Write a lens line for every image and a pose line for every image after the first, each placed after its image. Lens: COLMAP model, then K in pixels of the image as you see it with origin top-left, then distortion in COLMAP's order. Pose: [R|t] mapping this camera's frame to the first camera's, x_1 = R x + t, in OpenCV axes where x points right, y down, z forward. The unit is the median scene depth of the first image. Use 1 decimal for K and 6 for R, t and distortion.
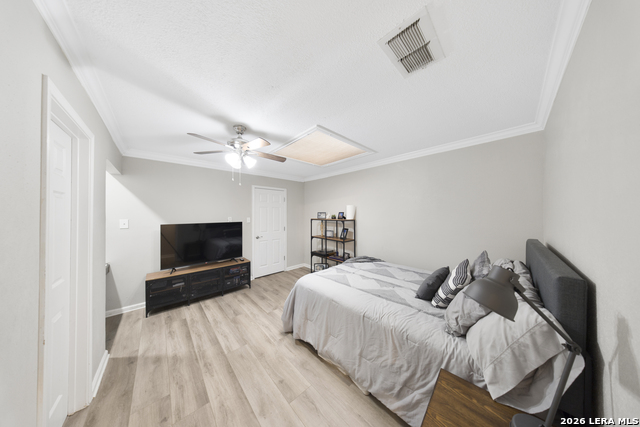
lens RADIAL K [[180.0, 0, 325.7], [0, 180.0, 212.0], [0, 0, 1]] dist [-0.004037, 0.000748]
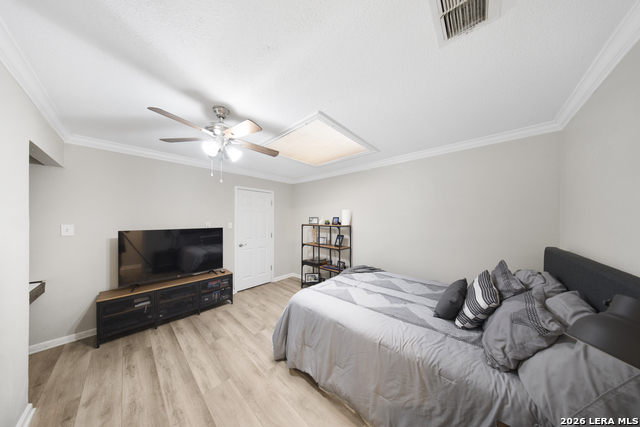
lens RADIAL K [[180.0, 0, 323.8], [0, 180.0, 219.3], [0, 0, 1]] dist [-0.004037, 0.000748]
pose [[0.996561, 0.005889, 0.082655, -0.091517], [-0.006716, 0.999930, 0.009733, 0.005195], [-0.082592, -0.010255, 0.996531, 0.171541]]
